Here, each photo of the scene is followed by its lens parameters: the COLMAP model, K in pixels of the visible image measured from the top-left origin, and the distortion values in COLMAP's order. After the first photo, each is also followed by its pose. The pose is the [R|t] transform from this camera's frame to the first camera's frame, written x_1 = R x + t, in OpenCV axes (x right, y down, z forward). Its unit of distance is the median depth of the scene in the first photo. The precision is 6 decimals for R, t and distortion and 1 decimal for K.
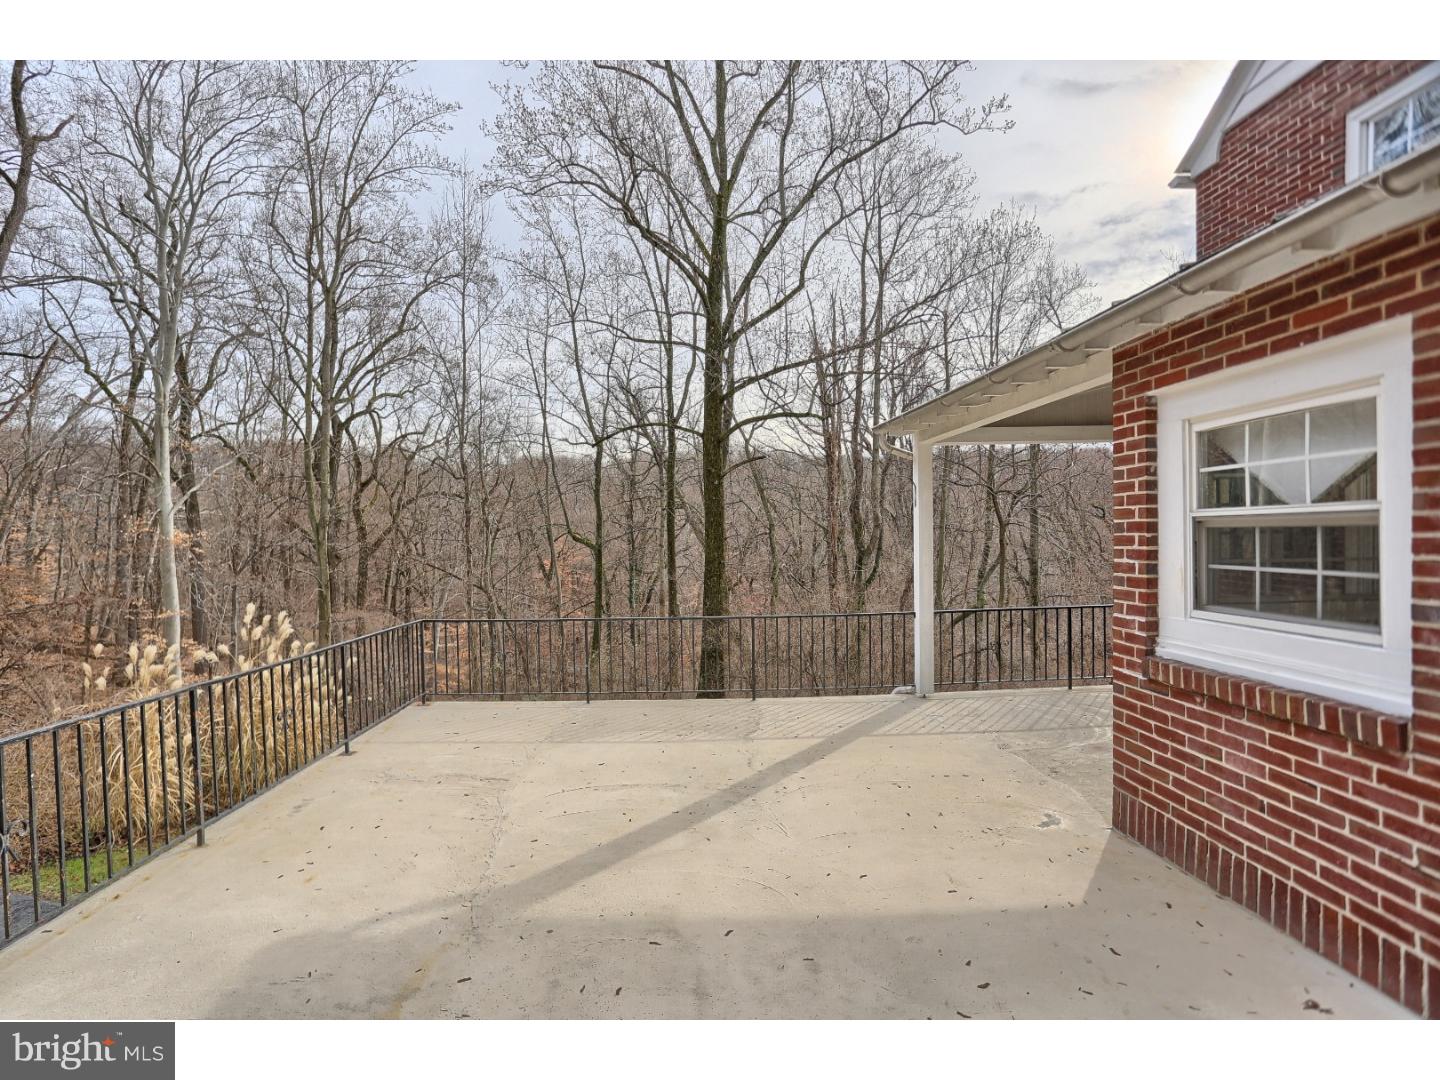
lens RADIAL K [[692.7, 0, 719.2], [0, 692.7, 540.8], [0, 0, 1]] dist [-0.013513, 0.004989]
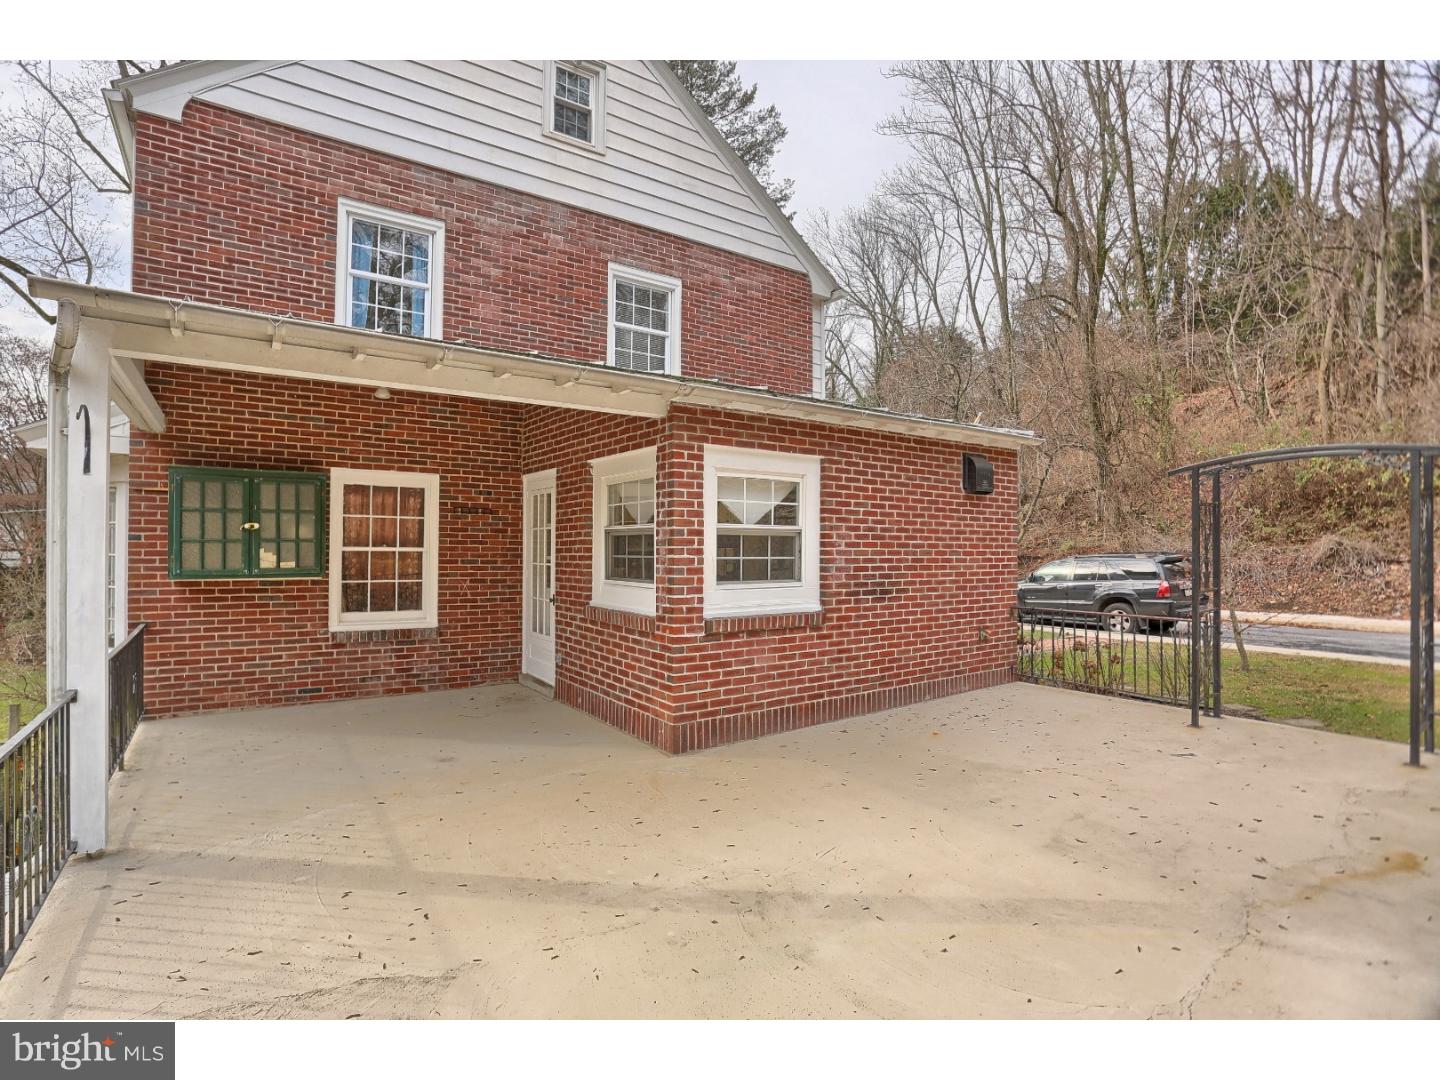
lens RADIAL K [[692.7, 0, 684.6], [0, 692.7, 560.0], [0, 0, 1]] dist [-0.013513, 0.004989]
pose [[-0.483509, 0.017837, 0.875158, -0.754119], [0.022985, 0.999706, -0.007676, 0.054762], [-0.875037, 0.016404, -0.483777, 1.970206]]
